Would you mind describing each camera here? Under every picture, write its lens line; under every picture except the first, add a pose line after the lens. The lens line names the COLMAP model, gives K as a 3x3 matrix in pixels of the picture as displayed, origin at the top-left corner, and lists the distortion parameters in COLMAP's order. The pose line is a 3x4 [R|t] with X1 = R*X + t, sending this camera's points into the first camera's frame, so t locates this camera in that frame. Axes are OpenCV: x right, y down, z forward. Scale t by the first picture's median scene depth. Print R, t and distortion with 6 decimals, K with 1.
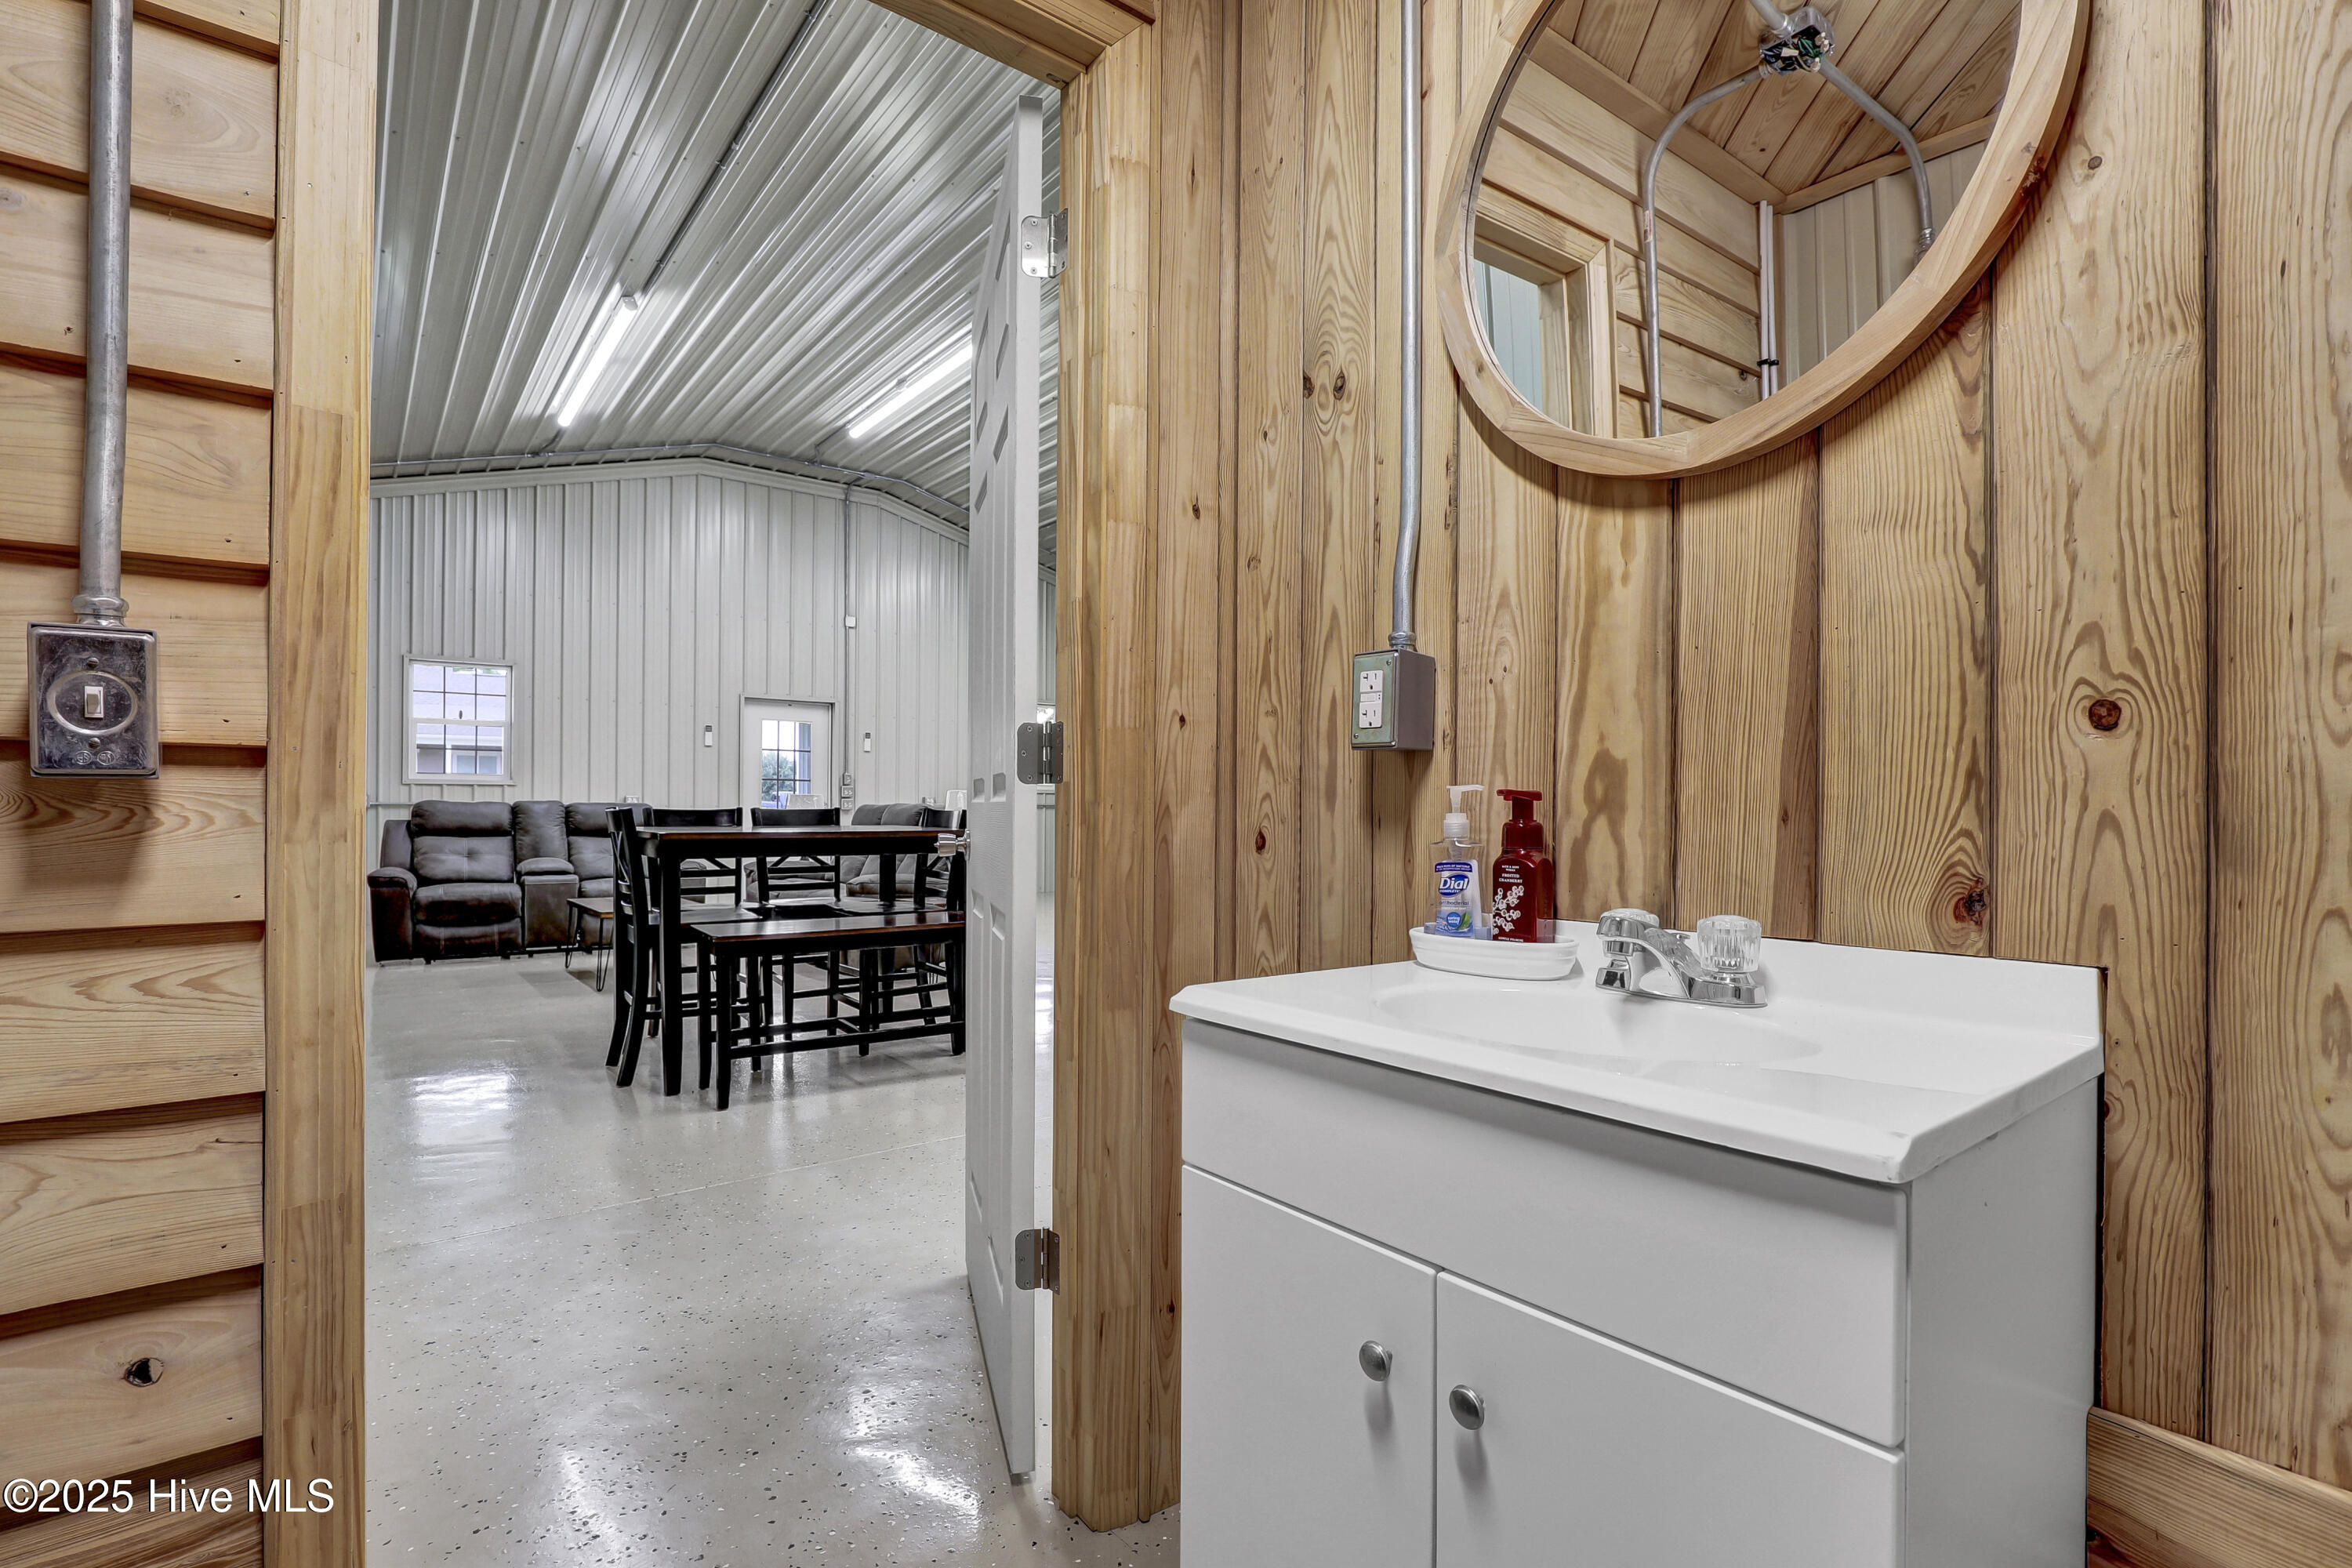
lens RADIAL K [[1111.6, 0, 1206.2], [0, 1111.6, 798.8], [0, 0, 1]] dist [-0.010721, 0.000032]
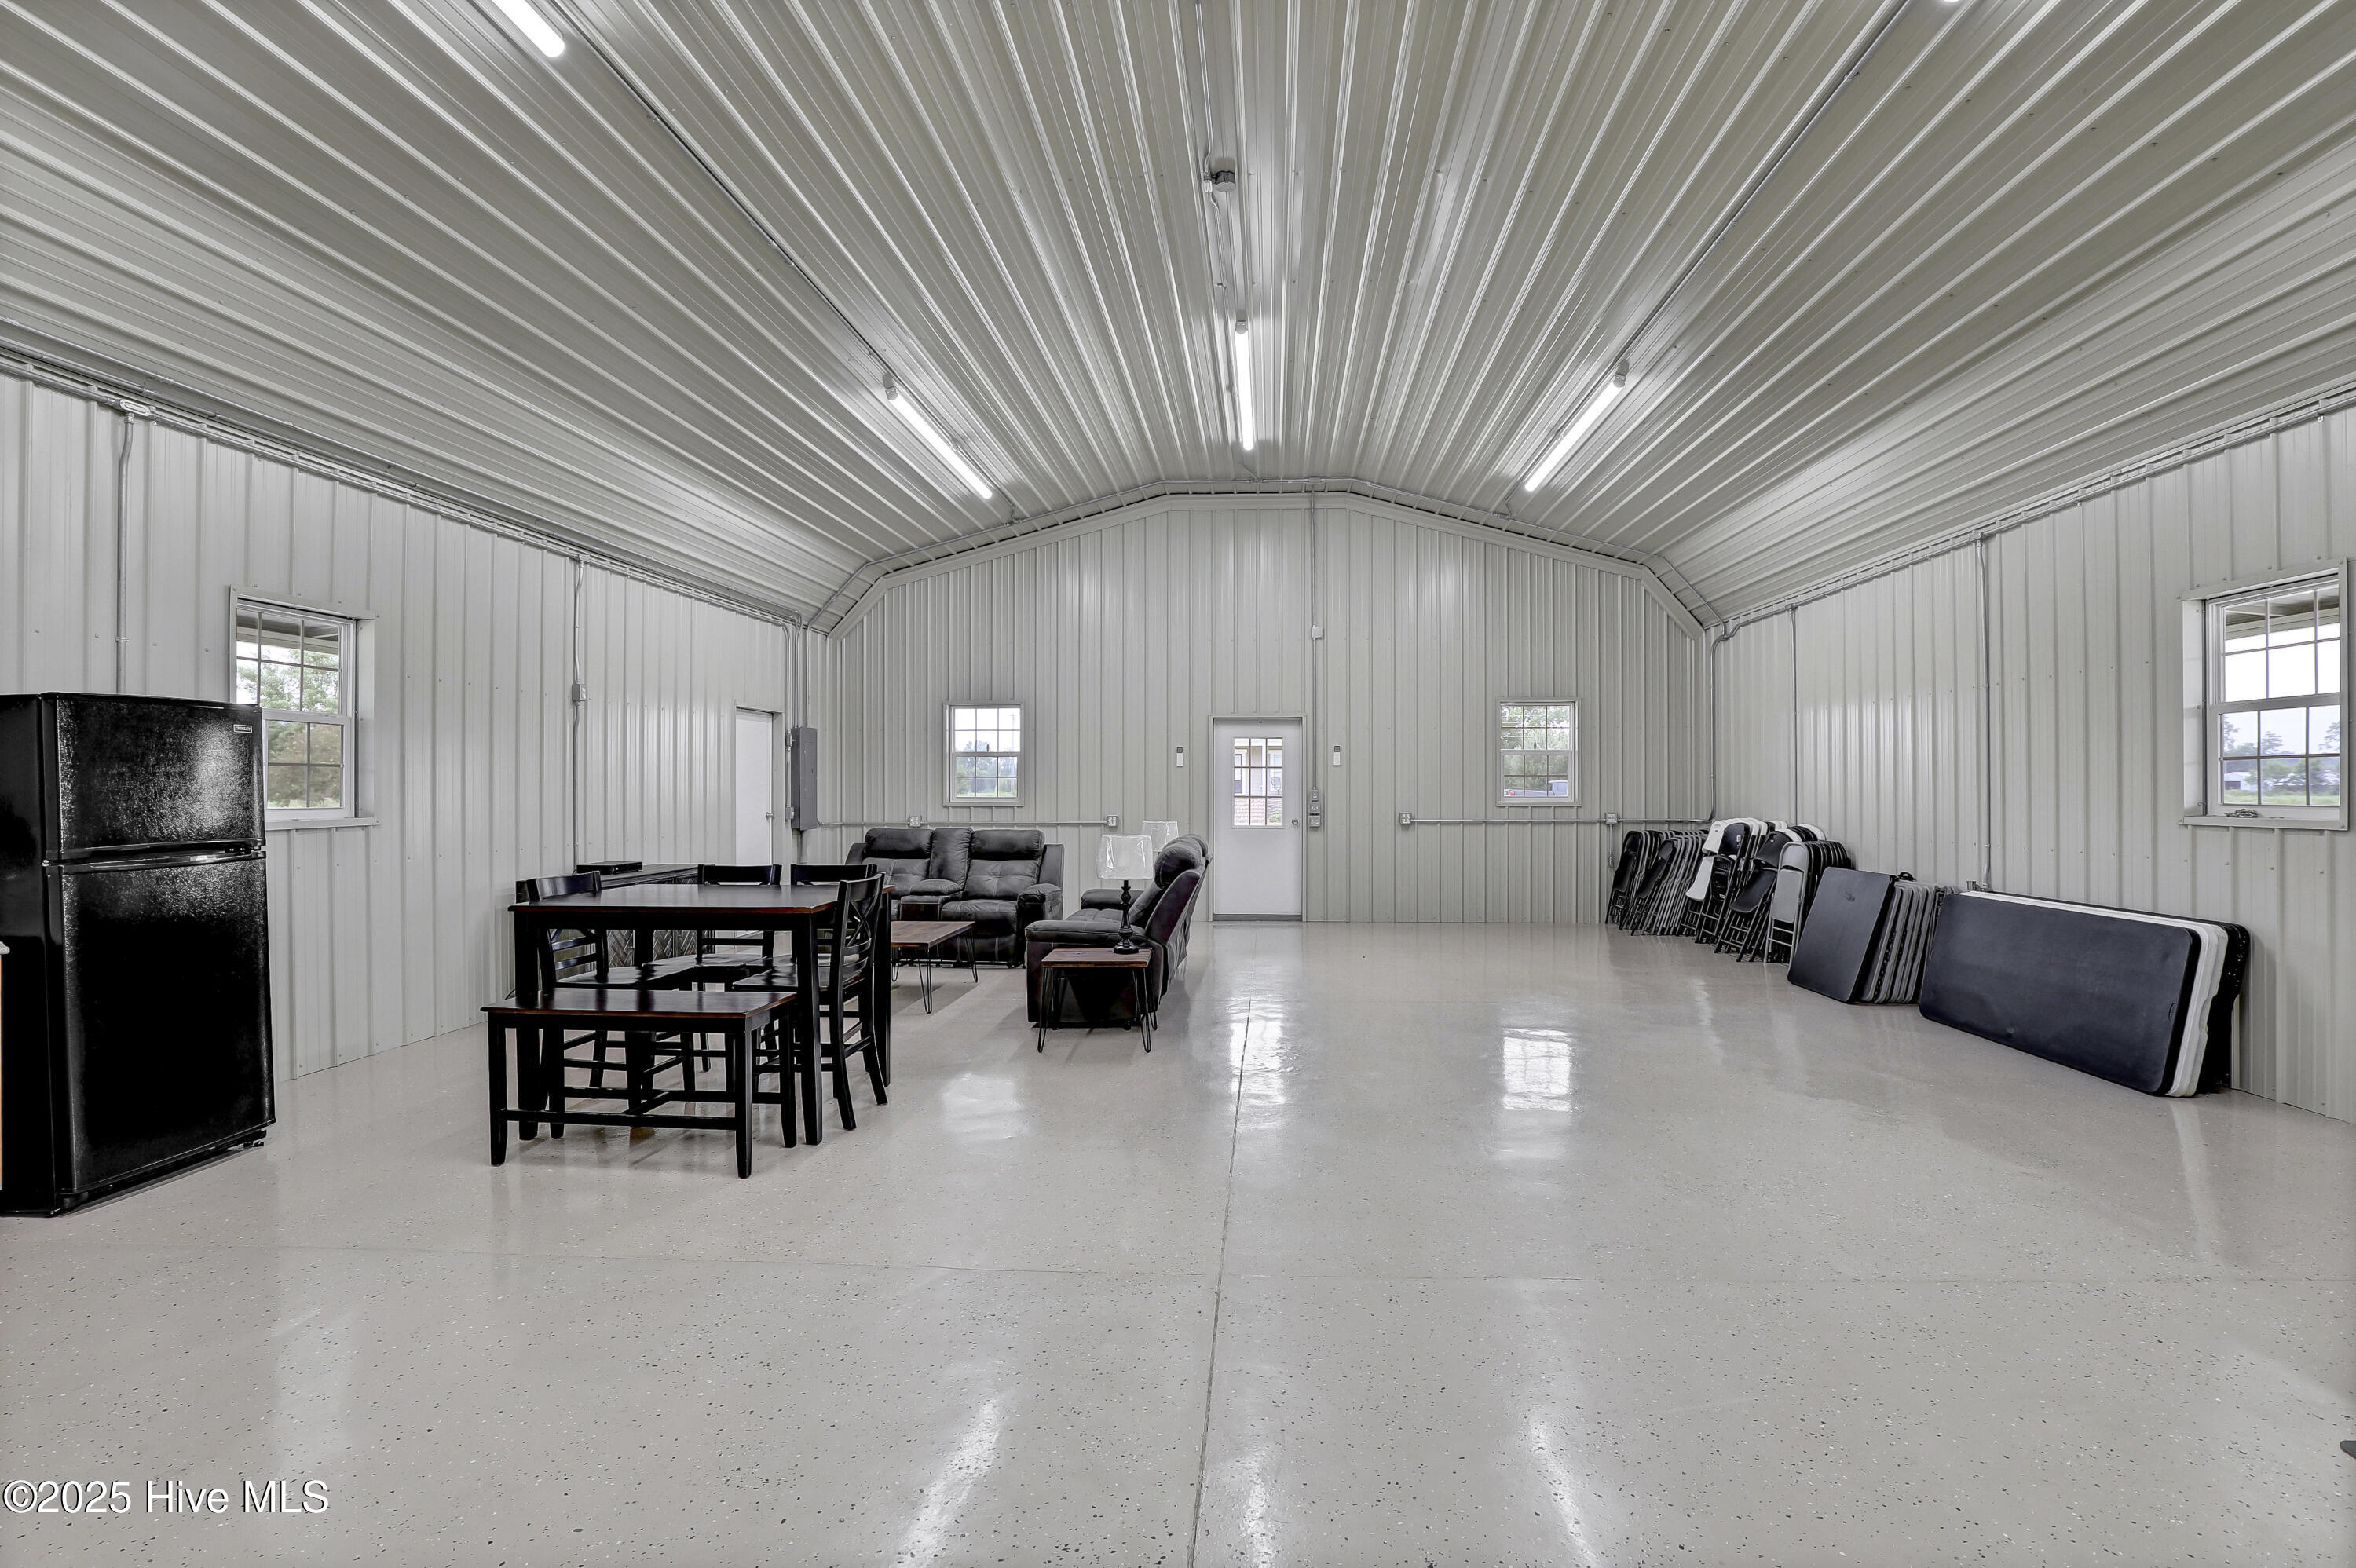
lens RADIAL K [[1113.4, 0, 1208.2], [0, 1113.4, 798.8], [0, 0, 1]] dist [-0.010721, 0.000032]
pose [[0.745456, 0.002408, -0.666550, 0.376328], [0.009320, 0.999858, 0.014036, -0.041544], [0.666490, -0.016676, 0.745328, 0.299052]]
